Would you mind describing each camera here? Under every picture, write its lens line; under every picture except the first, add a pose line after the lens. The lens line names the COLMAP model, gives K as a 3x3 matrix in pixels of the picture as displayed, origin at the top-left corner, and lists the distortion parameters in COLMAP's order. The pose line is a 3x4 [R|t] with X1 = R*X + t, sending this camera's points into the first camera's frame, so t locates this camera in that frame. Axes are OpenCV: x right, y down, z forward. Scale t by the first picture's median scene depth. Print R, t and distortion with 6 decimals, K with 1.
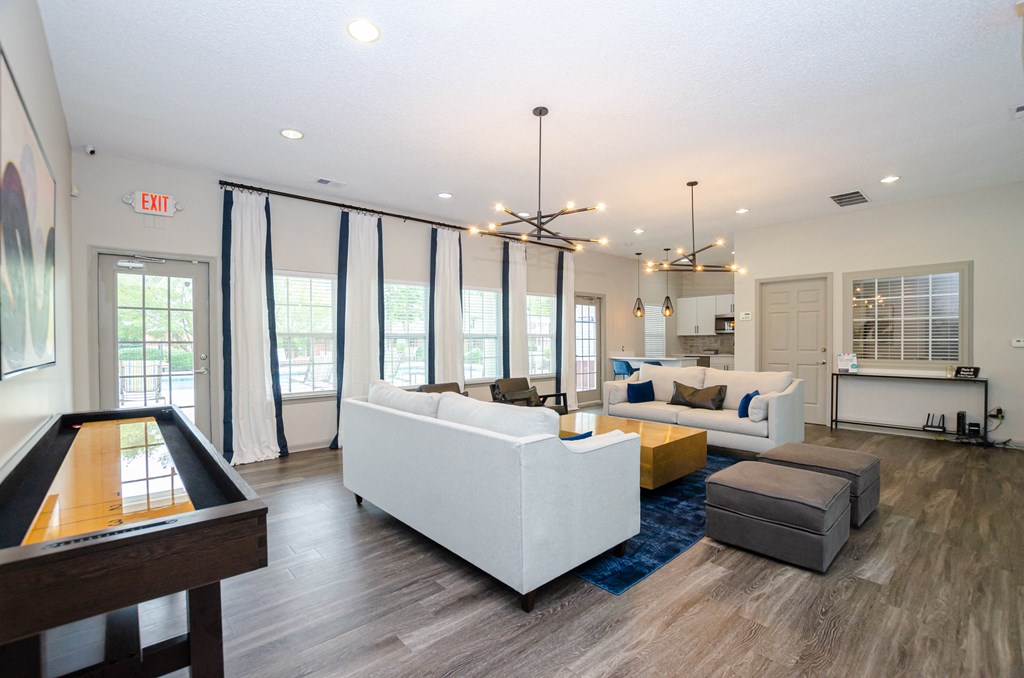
lens RADIAL K [[448.7, 0, 517.6], [0, 448.7, 348.2], [0, 0, 1]] dist [-0.012402, -0.000117]
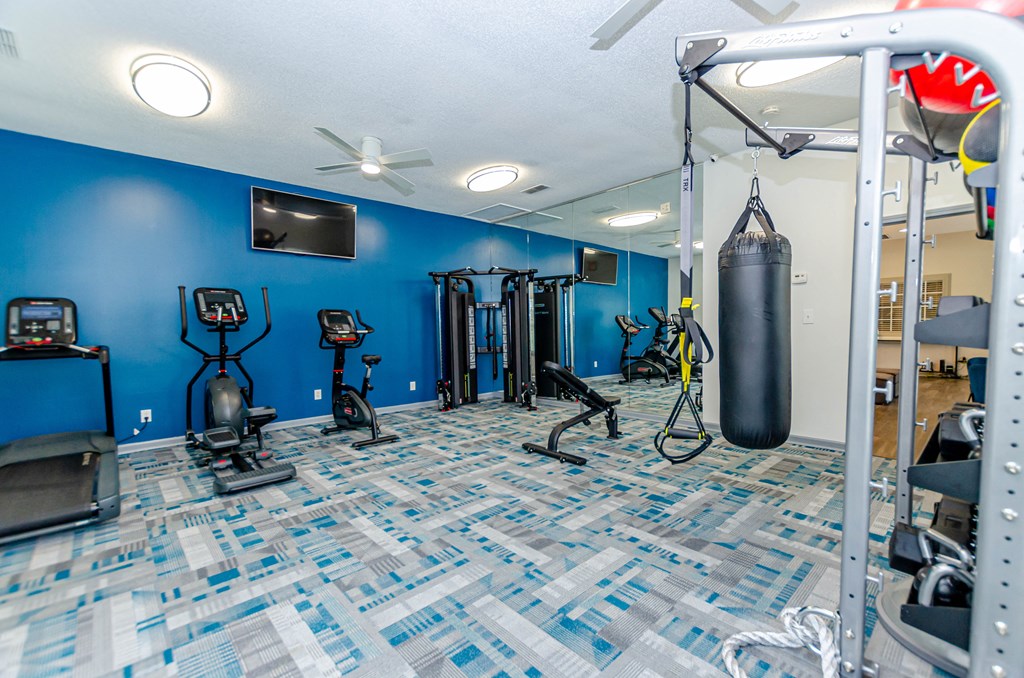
lens RADIAL K [[447.7, 0, 509.1], [0, 447.7, 344.3], [0, 0, 1]] dist [-0.013636, 0.000217]
pose [[0.999976, -0.005290, 0.004498, -0.802420], [0.005152, 0.999533, 0.030137, 0.022573], [-0.004655, -0.030113, 0.999536, -0.821305]]
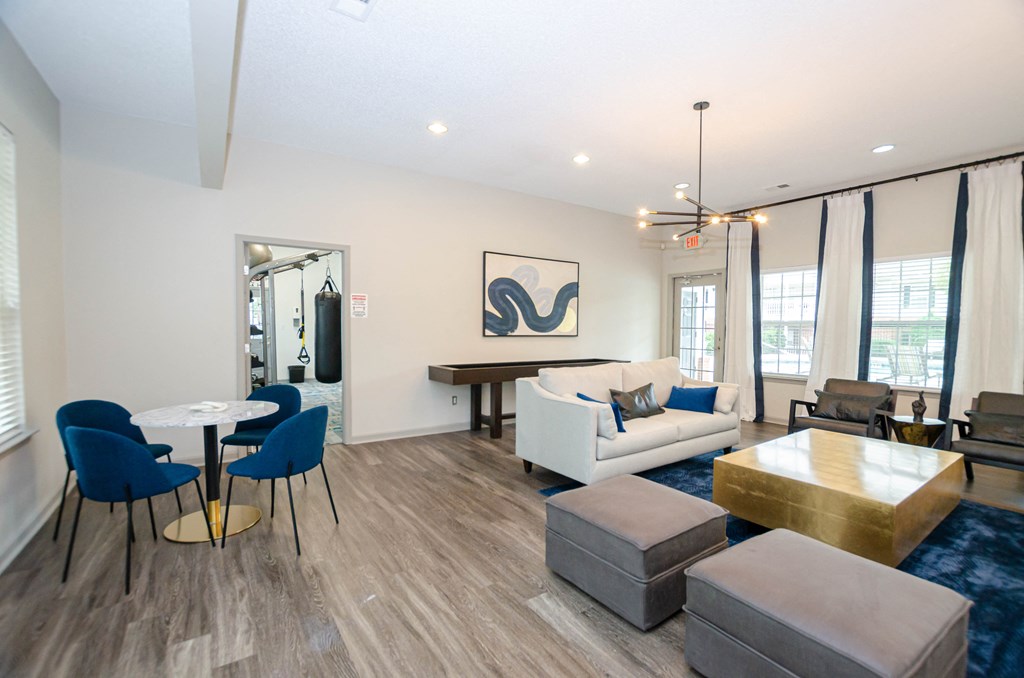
lens RADIAL K [[448.7, 0, 517.7], [0, 448.7, 343.0], [0, 0, 1]] dist [-0.012402, -0.000117]
pose [[-0.132831, 0.043619, -0.990178, 0.816943], [-0.020743, 0.998690, 0.046777, -0.018897], [0.990922, 0.026752, -0.131753, 0.518785]]
